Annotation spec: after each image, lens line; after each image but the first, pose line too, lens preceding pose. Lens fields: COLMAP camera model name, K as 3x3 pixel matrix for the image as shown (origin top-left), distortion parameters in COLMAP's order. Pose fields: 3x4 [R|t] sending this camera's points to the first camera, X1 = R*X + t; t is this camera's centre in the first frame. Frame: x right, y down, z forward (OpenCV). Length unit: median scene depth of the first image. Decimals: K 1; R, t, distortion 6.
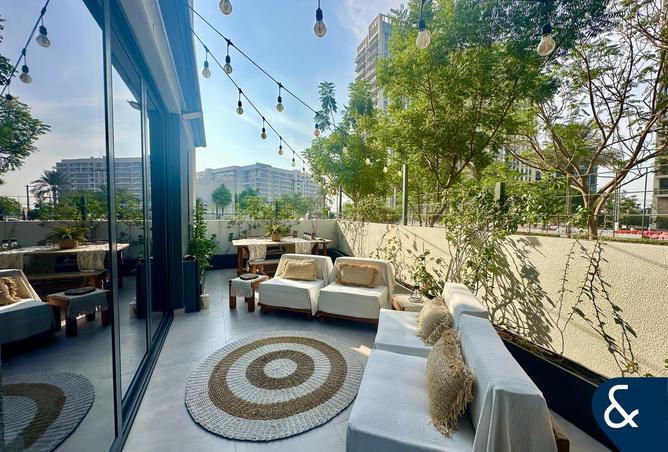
lens RADIAL K [[267.2, 0, 334.0], [0, 267.2, 226.0], [0, 0, 1]] dist [0.000048, 0.000004]
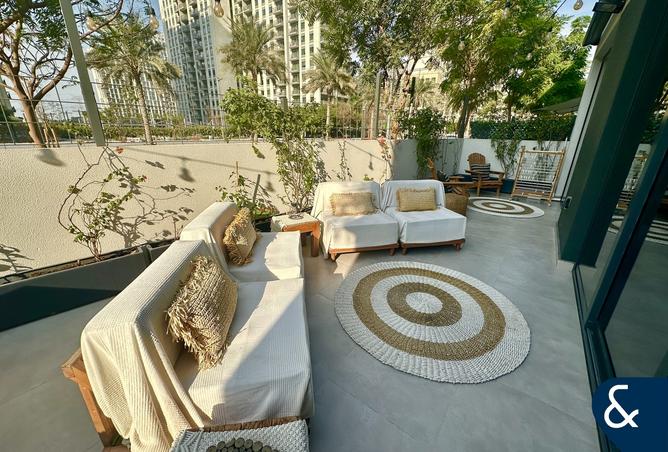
lens RADIAL K [[267.2, 0, 334.0], [0, 267.2, 226.0], [0, 0, 1]] dist [0.000048, 0.000004]
pose [[-0.481905, -0.303555, 0.821962, -0.632299], [0.022877, 0.933395, 0.358120, -0.049043], [-0.875925, 0.191384, -0.442864, 1.406078]]
